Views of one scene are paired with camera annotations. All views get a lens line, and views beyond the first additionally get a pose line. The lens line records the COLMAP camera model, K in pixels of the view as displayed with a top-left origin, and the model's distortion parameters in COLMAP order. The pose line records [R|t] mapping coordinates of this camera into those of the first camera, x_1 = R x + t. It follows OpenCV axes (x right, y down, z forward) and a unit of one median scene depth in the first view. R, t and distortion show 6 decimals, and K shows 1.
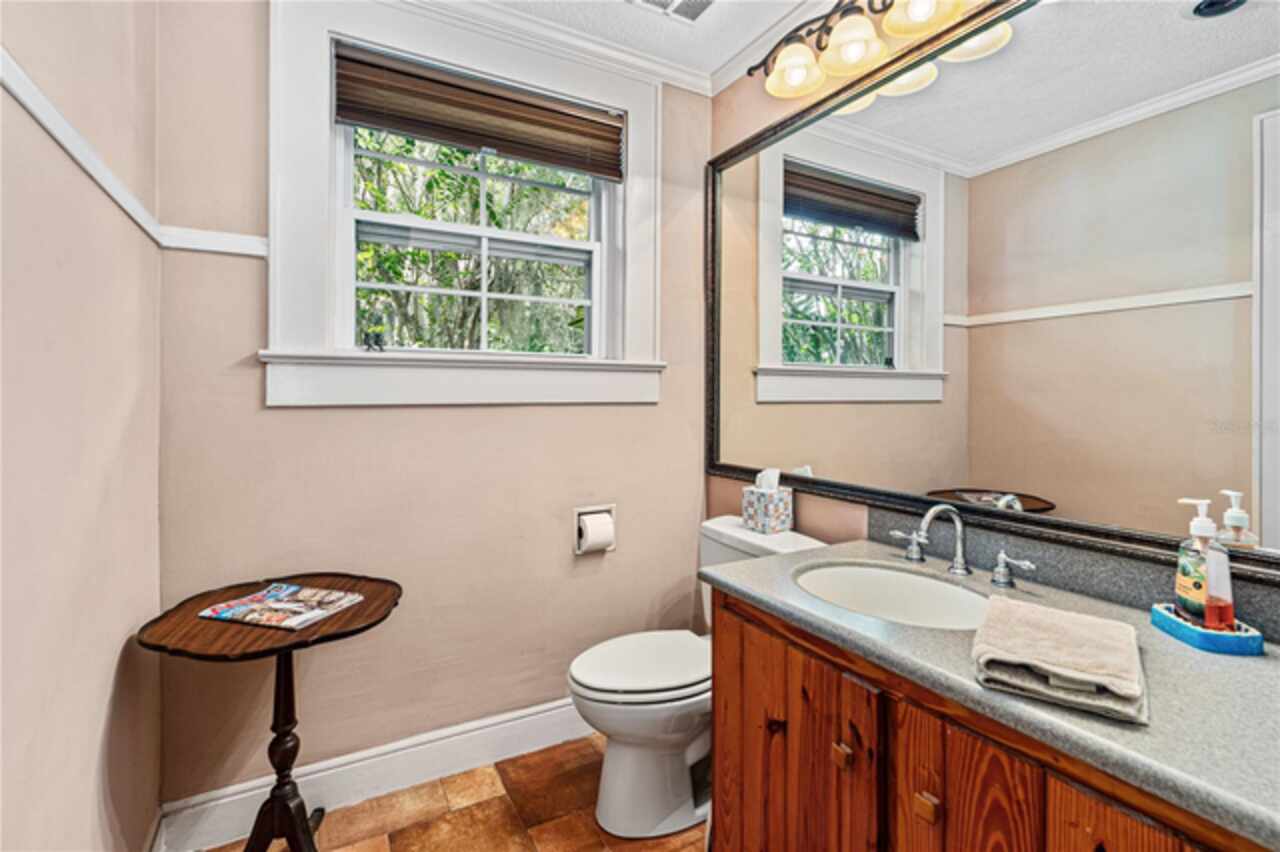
lens RADIAL K [[588.0, 0, 635.6], [0, 588.0, 391.4], [0, 0, 1]] dist [0.001317, 0.000734]
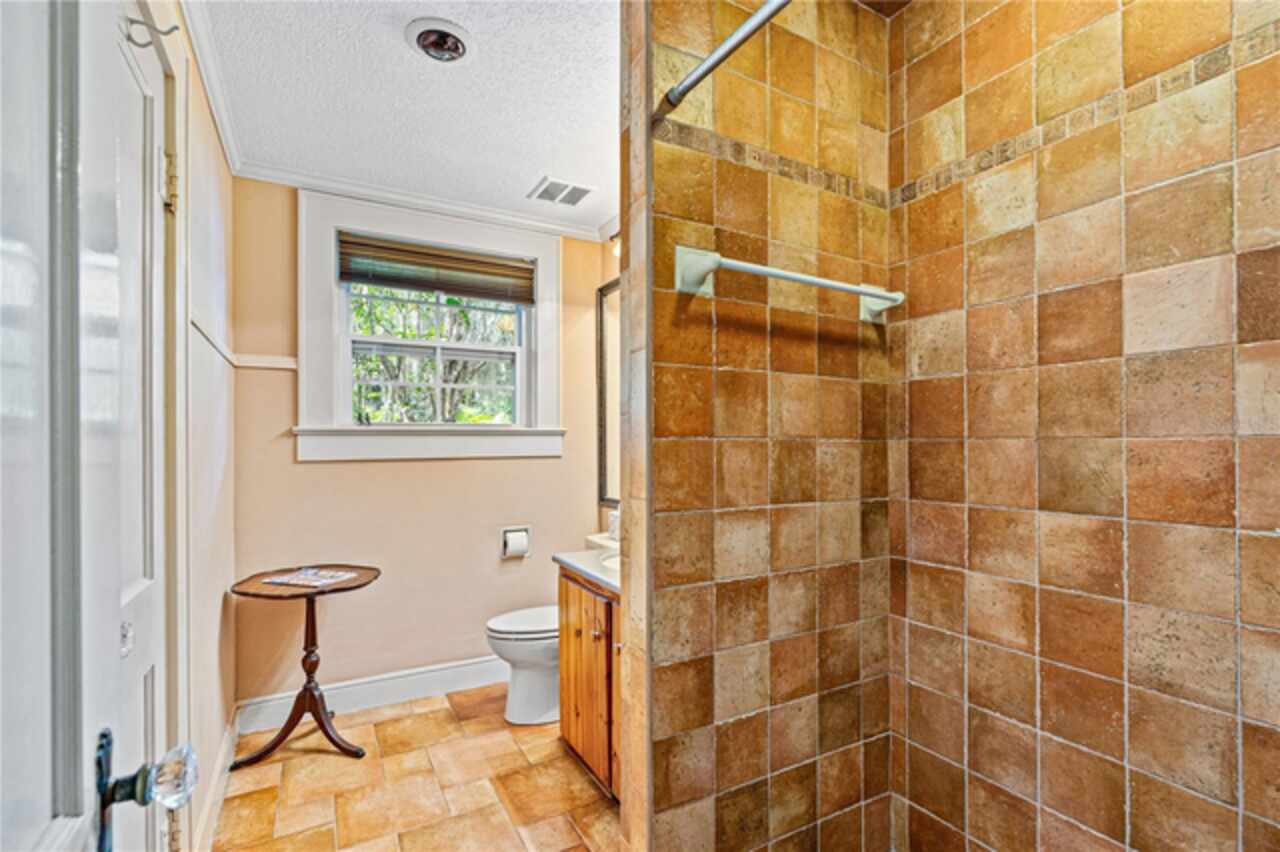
lens RADIAL K [[589.0, 0, 644.0], [0, 589.0, 438.1], [0, 0, 1]] dist [-0.001223, 0.000035]
pose [[0.999974, -0.006693, 0.002773, 0.317532], [0.006699, 0.999975, -0.002113, -0.028462], [-0.002758, 0.002132, 0.999994, -0.611445]]
